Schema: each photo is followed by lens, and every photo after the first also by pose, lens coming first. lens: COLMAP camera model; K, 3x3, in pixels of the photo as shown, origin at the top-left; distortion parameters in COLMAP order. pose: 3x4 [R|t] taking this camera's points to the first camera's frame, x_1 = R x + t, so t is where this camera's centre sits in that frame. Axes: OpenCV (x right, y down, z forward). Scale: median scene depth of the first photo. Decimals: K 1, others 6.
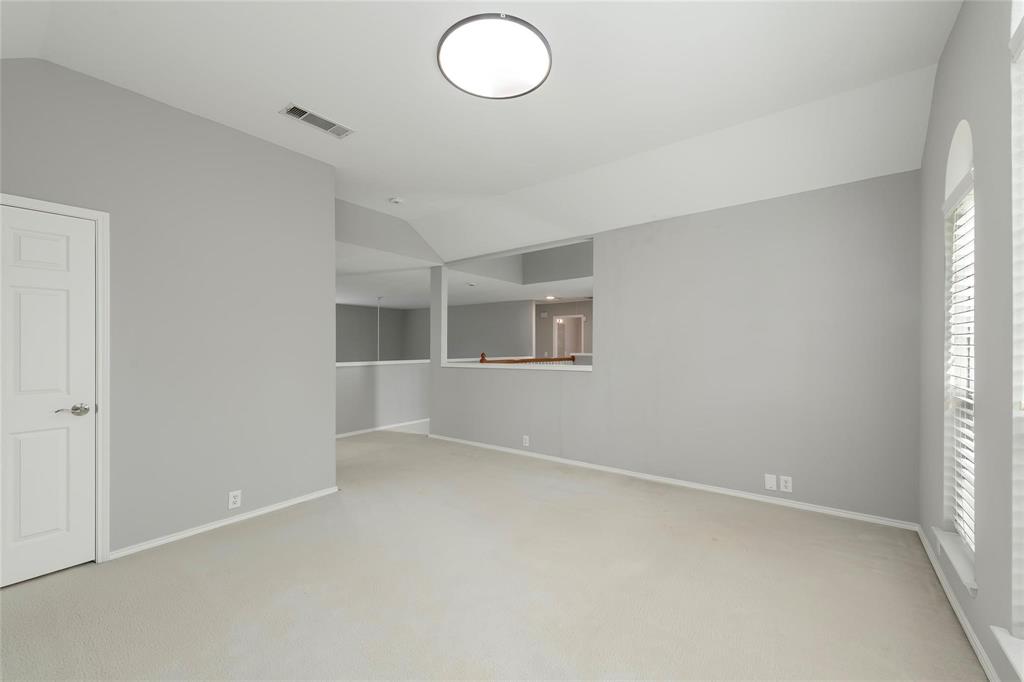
lens RADIAL K [[410.6, 0, 508.7], [0, 410.6, 342.9], [0, 0, 1]] dist [0.002885, -0.000078]
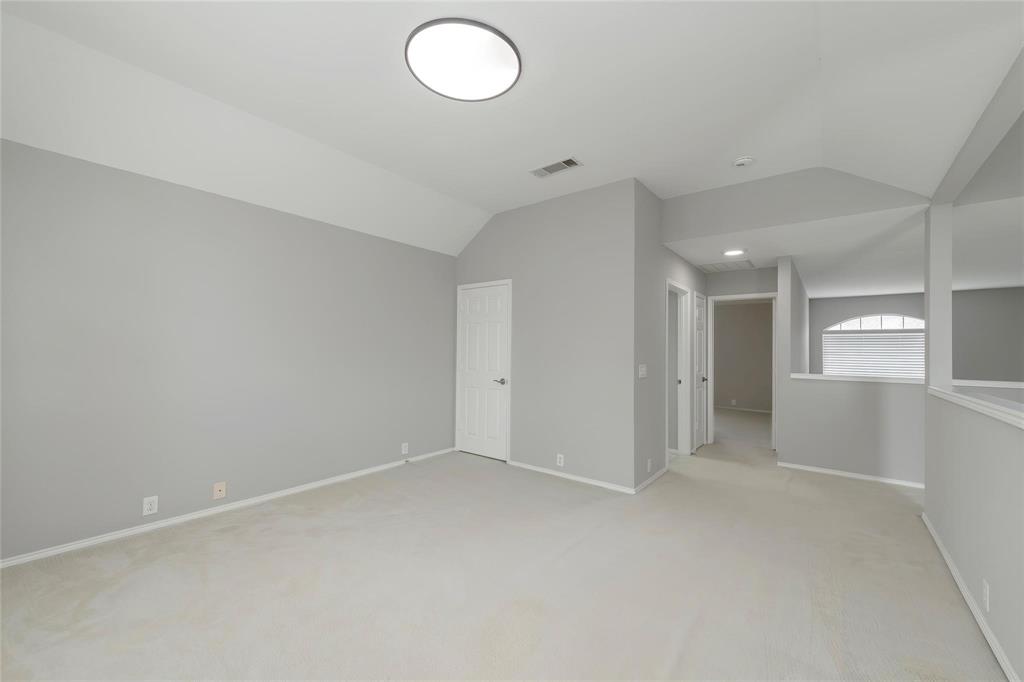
lens RADIAL K [[401.1, 0, 508.4], [0, 401.1, 346.7], [0, 0, 1]] dist [-0.000136, -0.000500]
pose [[-0.035336, -0.012448, -0.999298, 0.714214], [-0.002495, 0.999920, -0.012367, 0.012945], [0.999372, 0.002056, -0.035364, 0.885537]]
